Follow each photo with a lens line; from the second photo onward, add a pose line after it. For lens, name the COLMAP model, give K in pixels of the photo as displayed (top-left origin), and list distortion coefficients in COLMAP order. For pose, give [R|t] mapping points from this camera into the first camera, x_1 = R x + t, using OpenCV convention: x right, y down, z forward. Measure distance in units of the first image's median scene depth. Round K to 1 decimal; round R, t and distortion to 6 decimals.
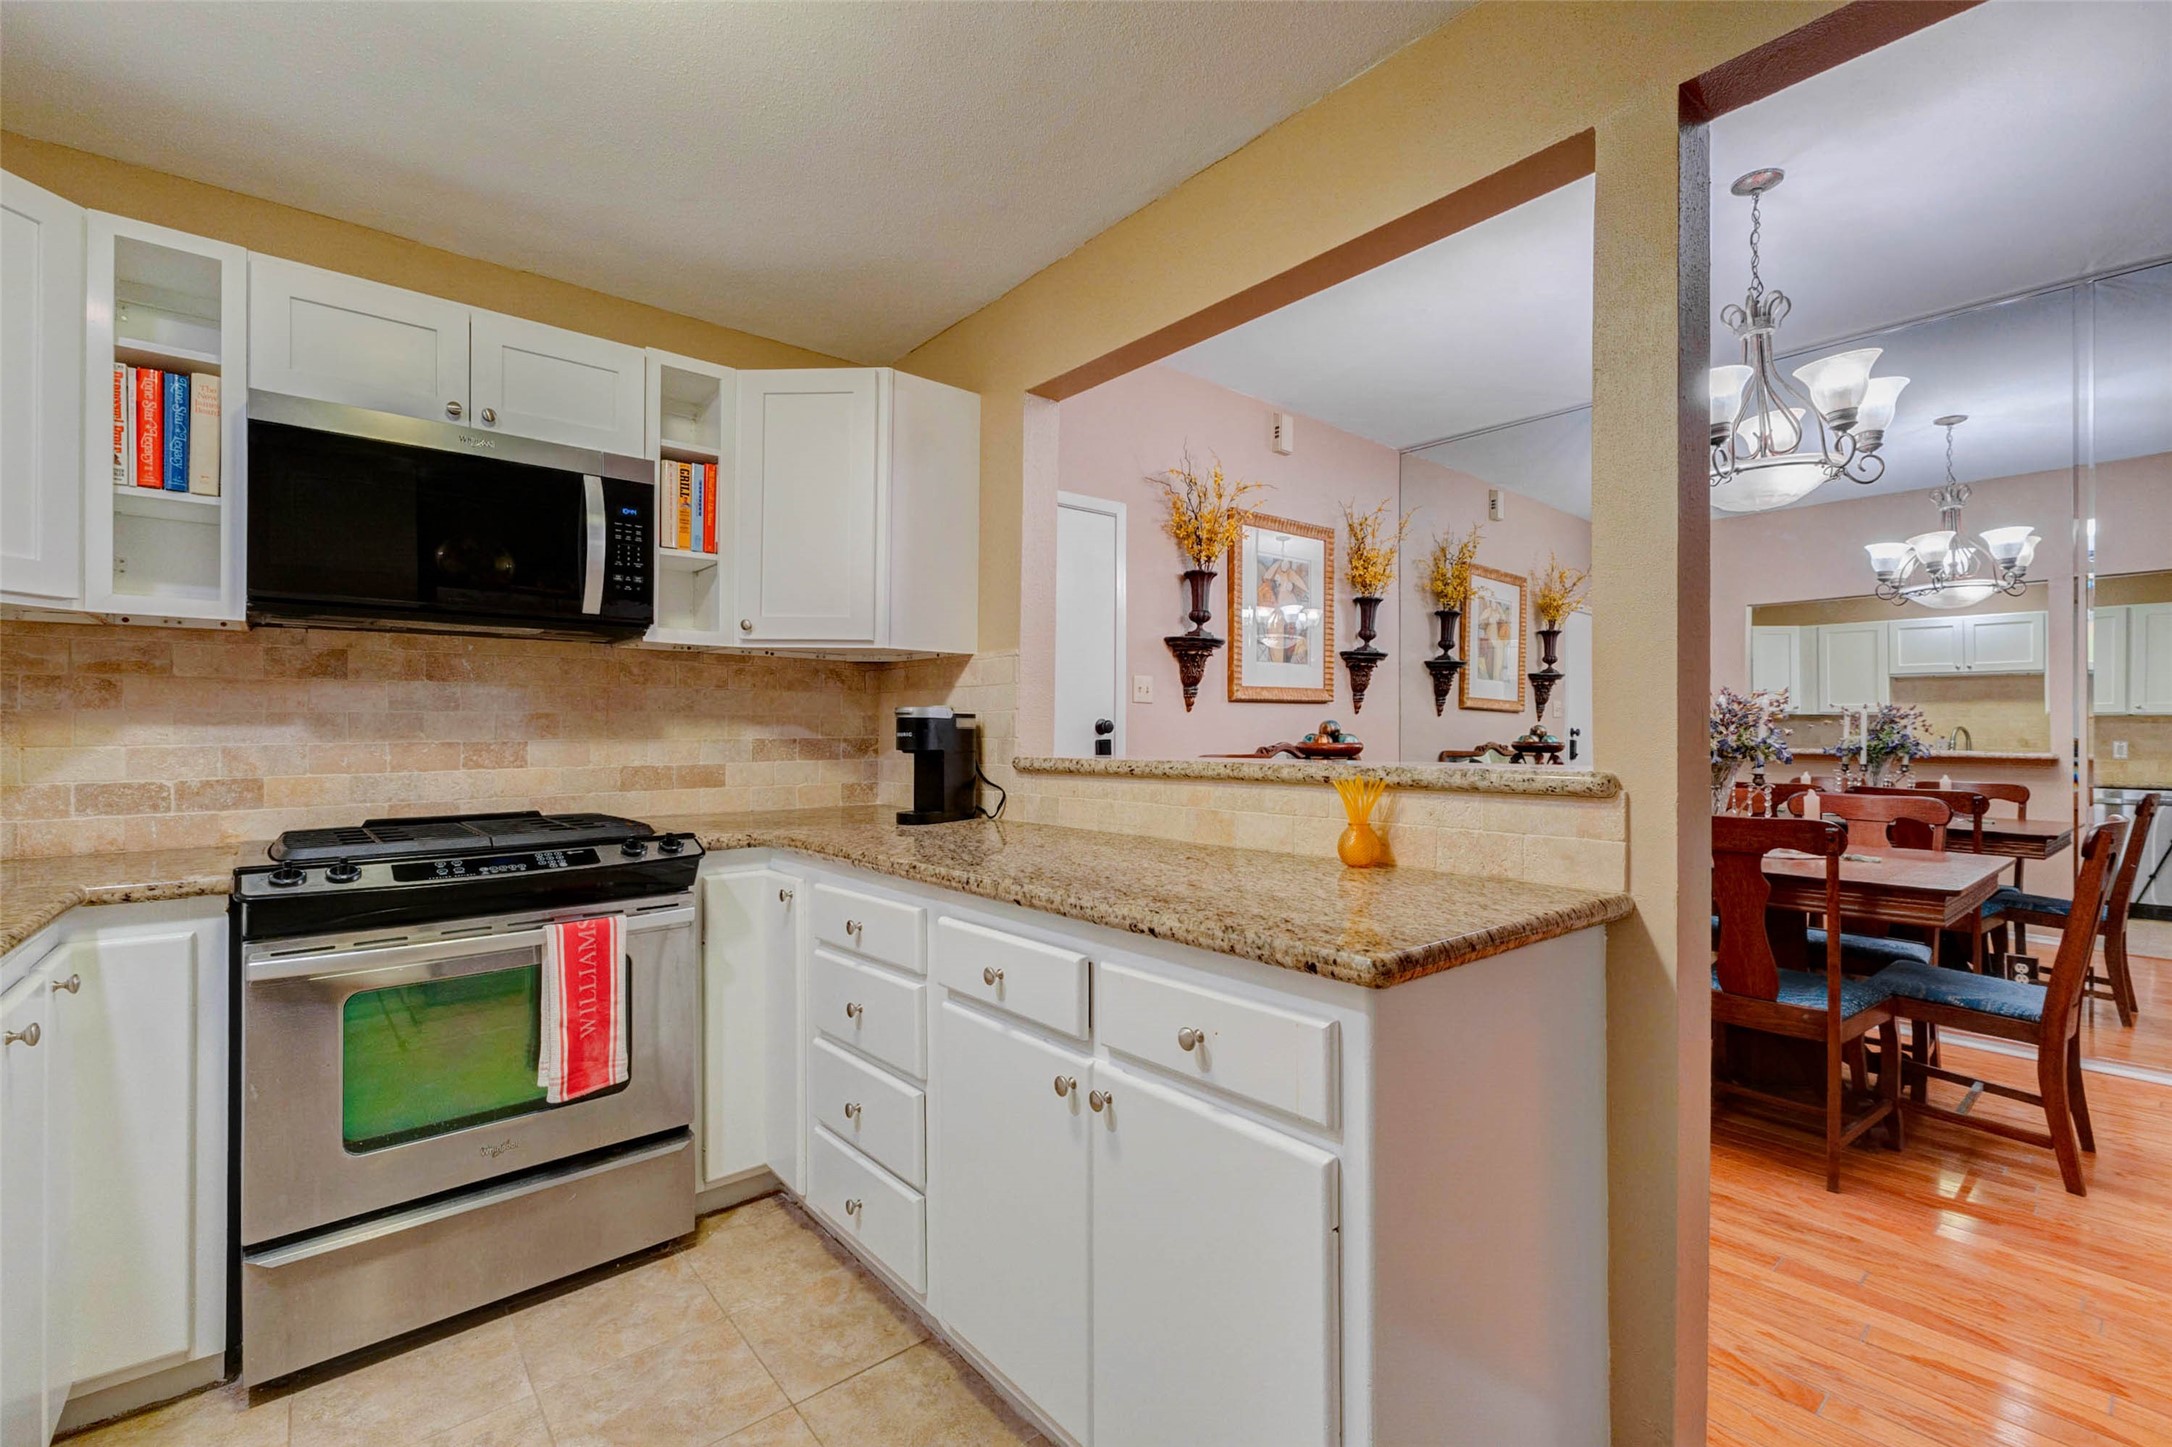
lens RADIAL K [[952.3, 0, 1085.8], [0, 952.3, 726.0], [0, 0, 1]] dist [0.013102, -0.000477]
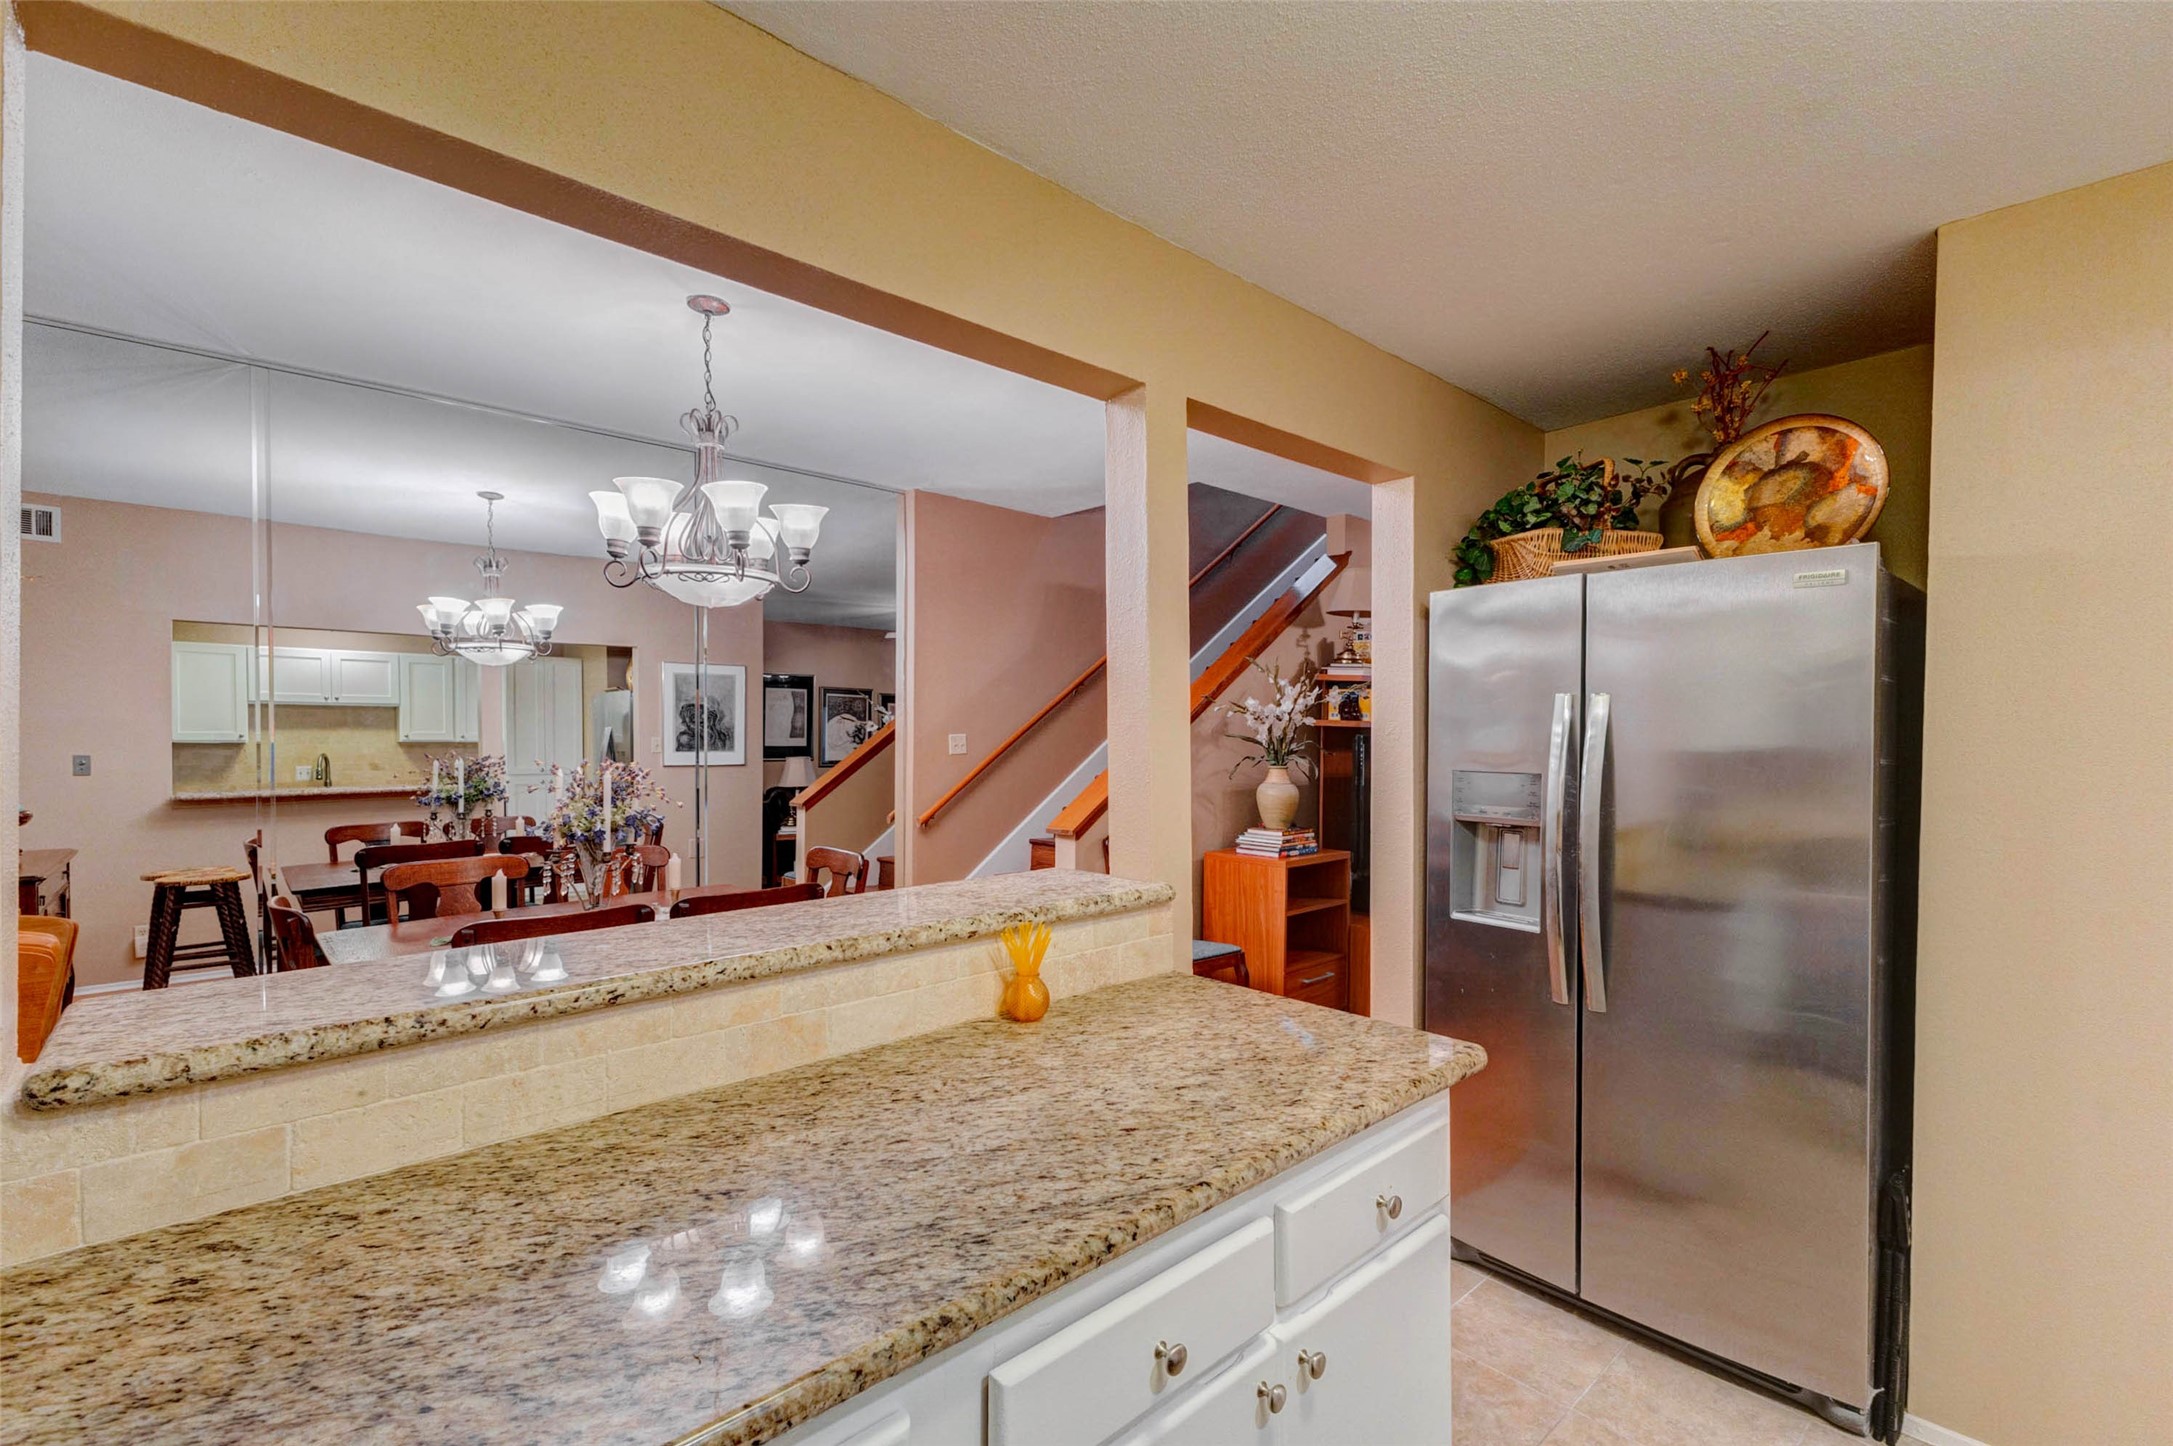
lens RADIAL K [[952.7, 0, 1083.9], [0, 952.7, 738.1], [0, 0, 1]] dist [0.013102, -0.000477]
pose [[-0.031502, -0.009529, 0.999458, -0.435676], [-0.005885, 0.999939, 0.009348, -0.093034], [-0.999486, -0.005587, -0.031556, 0.647634]]
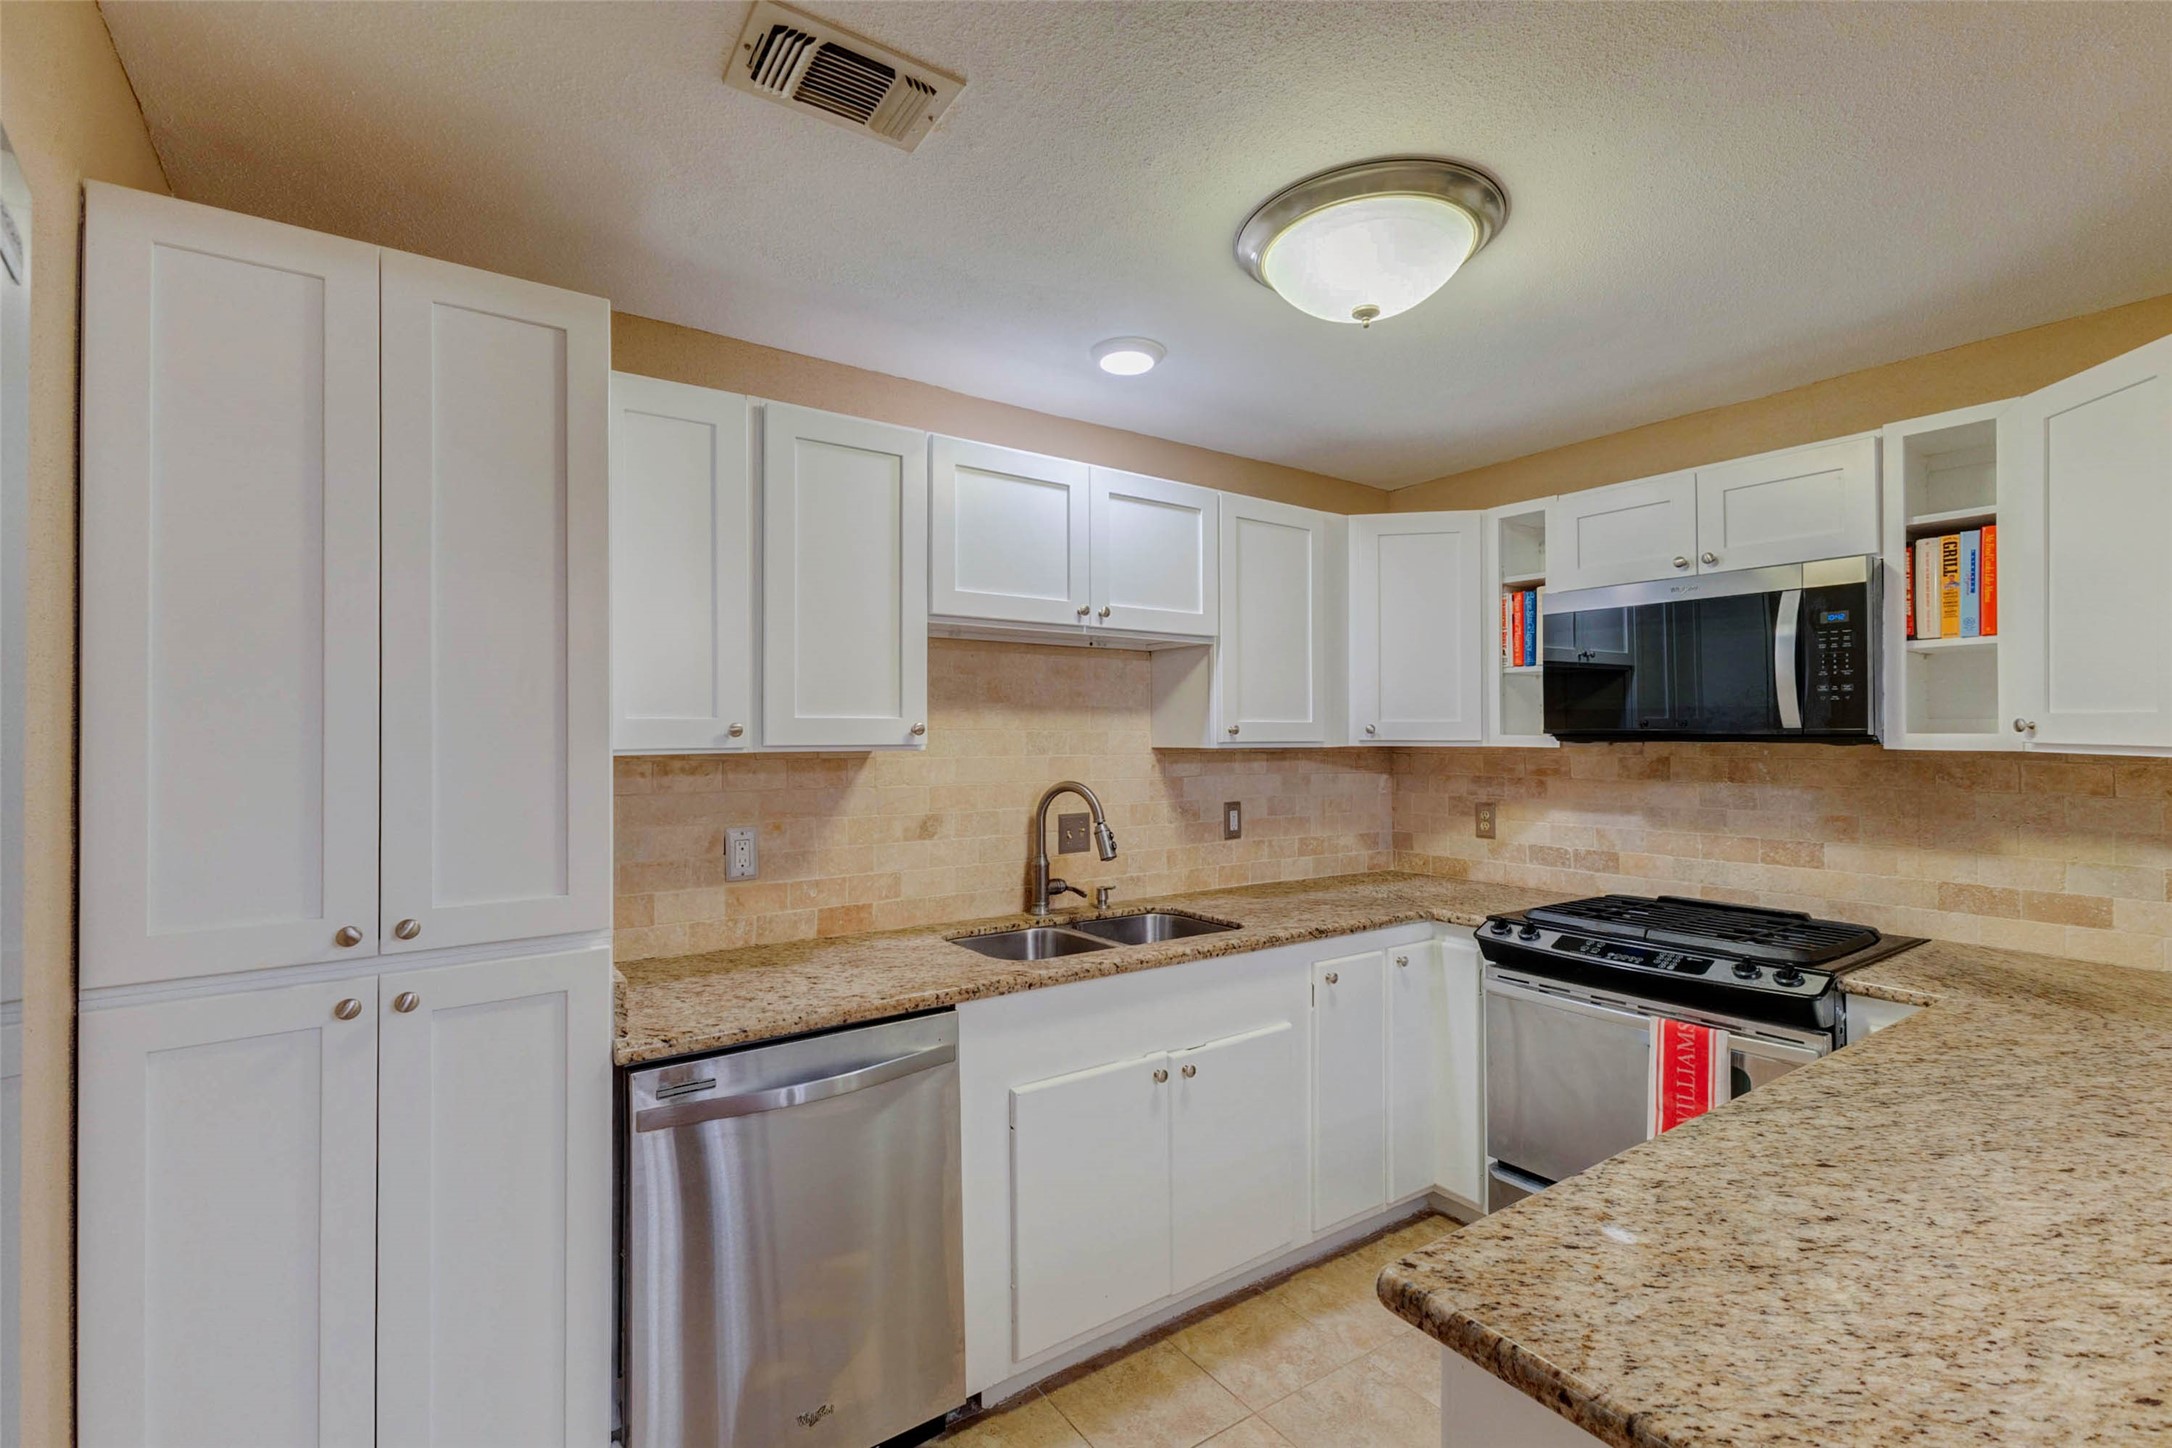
lens RADIAL K [[952.3, 0, 1087.5], [0, 952.3, 726.7], [0, 0, 1]] dist [0.013102, -0.000477]
pose [[-0.086275, -0.006161, -0.996252, 0.487251], [0.003333, 0.999973, -0.006472, -0.101998], [0.996266, -0.003879, -0.086252, 0.312059]]
